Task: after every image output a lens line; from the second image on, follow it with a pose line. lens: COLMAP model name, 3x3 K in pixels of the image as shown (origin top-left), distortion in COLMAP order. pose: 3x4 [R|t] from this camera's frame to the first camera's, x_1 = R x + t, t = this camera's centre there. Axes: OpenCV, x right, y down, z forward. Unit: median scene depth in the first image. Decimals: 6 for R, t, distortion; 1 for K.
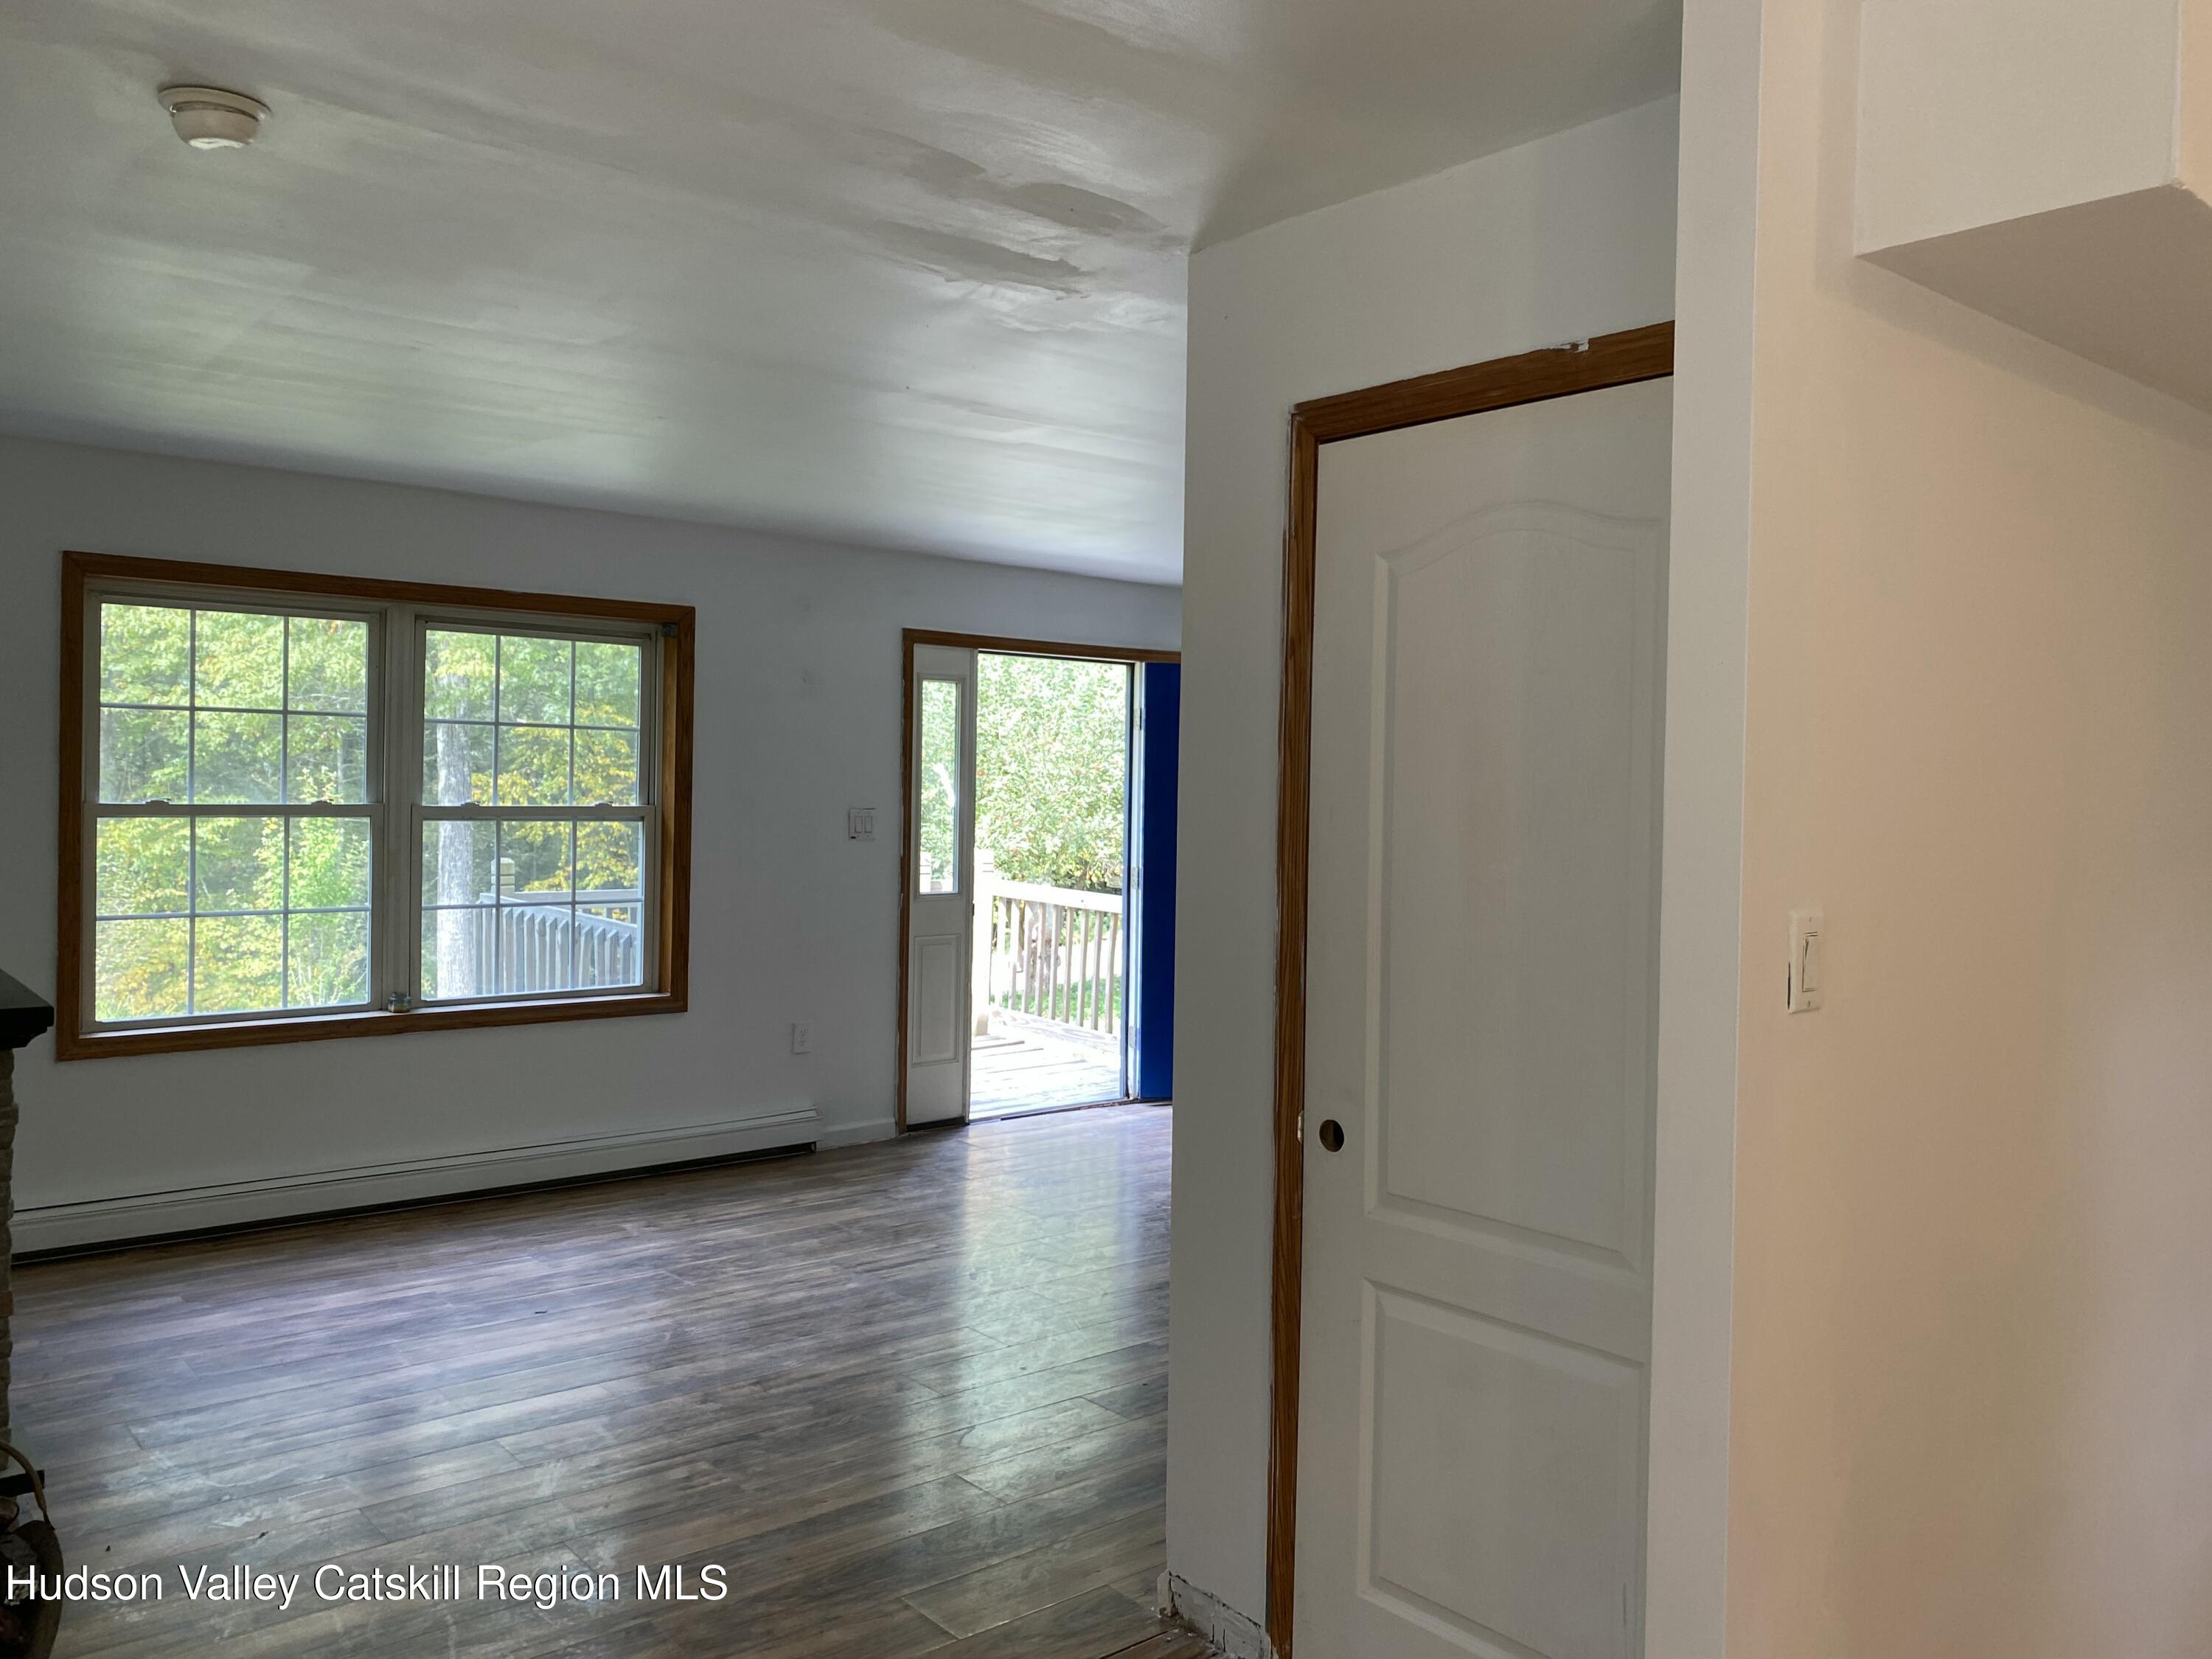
lens RADIAL K [[1701.7, 0, 1102.4], [0, 1701.7, 839.7], [0, 0, 1]] dist [0.005854, -0.006272]
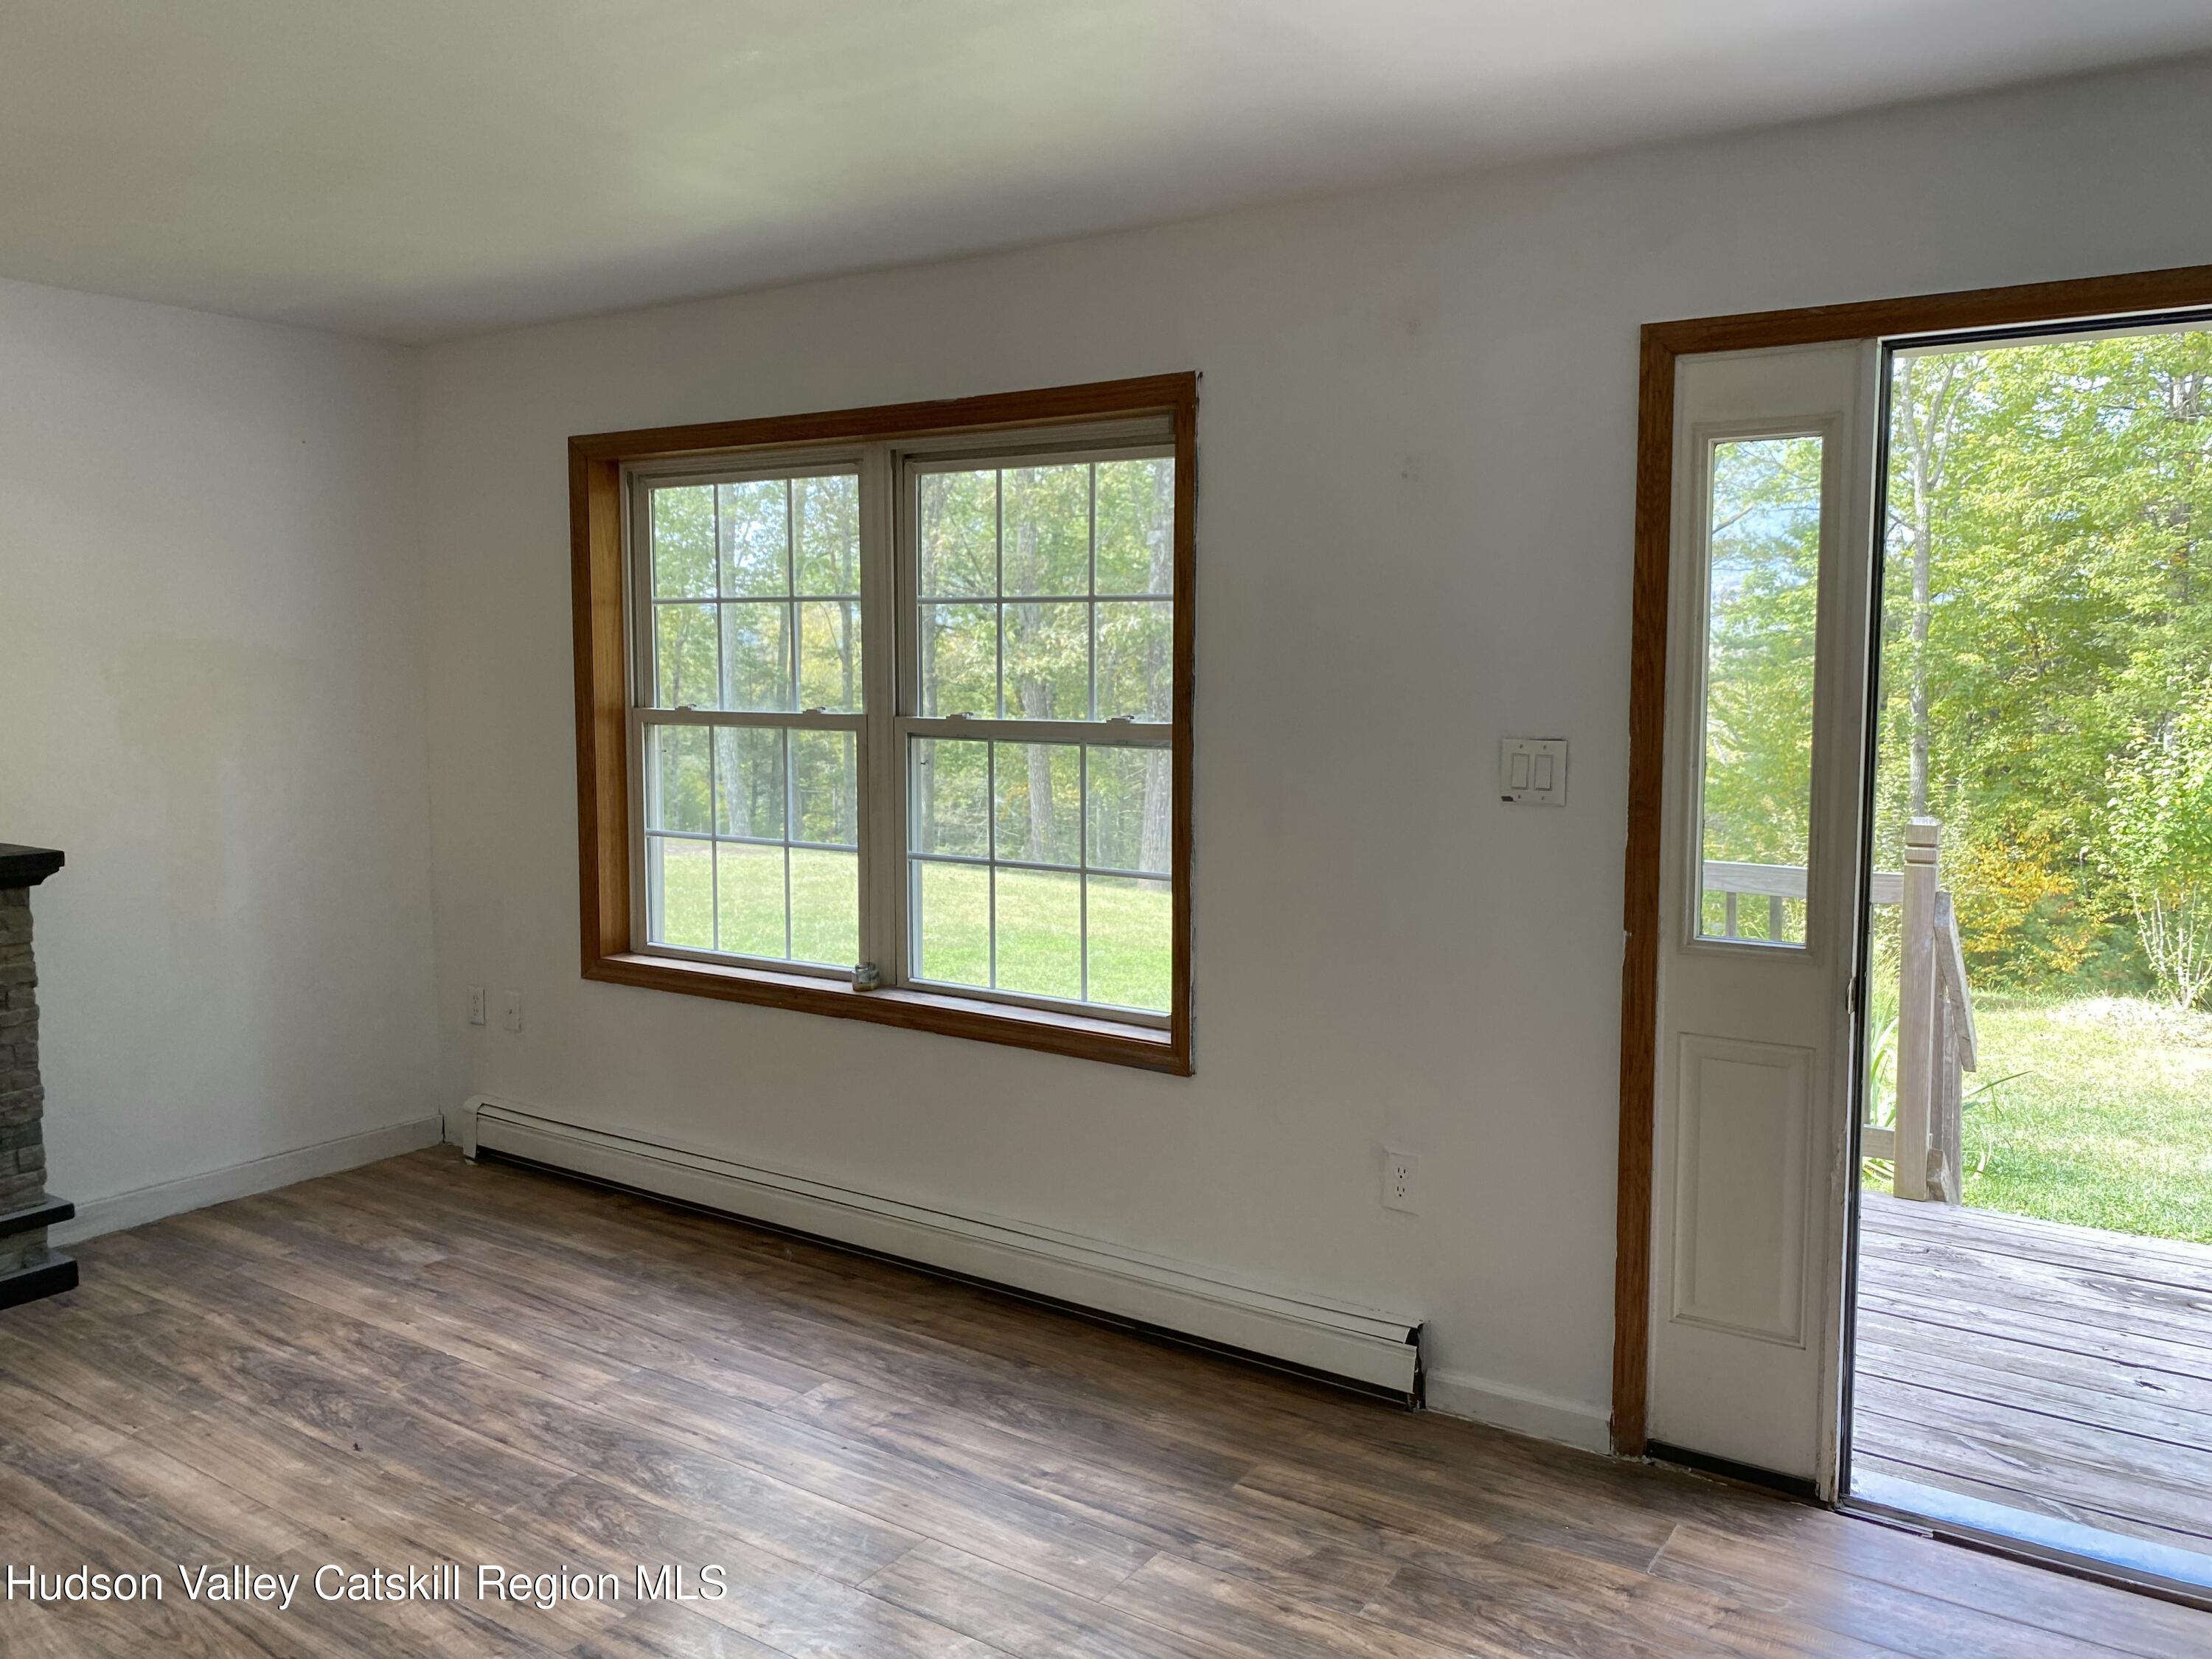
lens RADIAL K [[1651.6, 0, 1106.0], [0, 1651.6, 829.5], [0, 0, 1]] dist [0.011715, 0.000198]
pose [[0.291650, 0.068282, -0.954085, 0.319894], [-0.040235, 0.997442, 0.059086, -0.018396], [0.955679, 0.021155, 0.293651, 0.920513]]
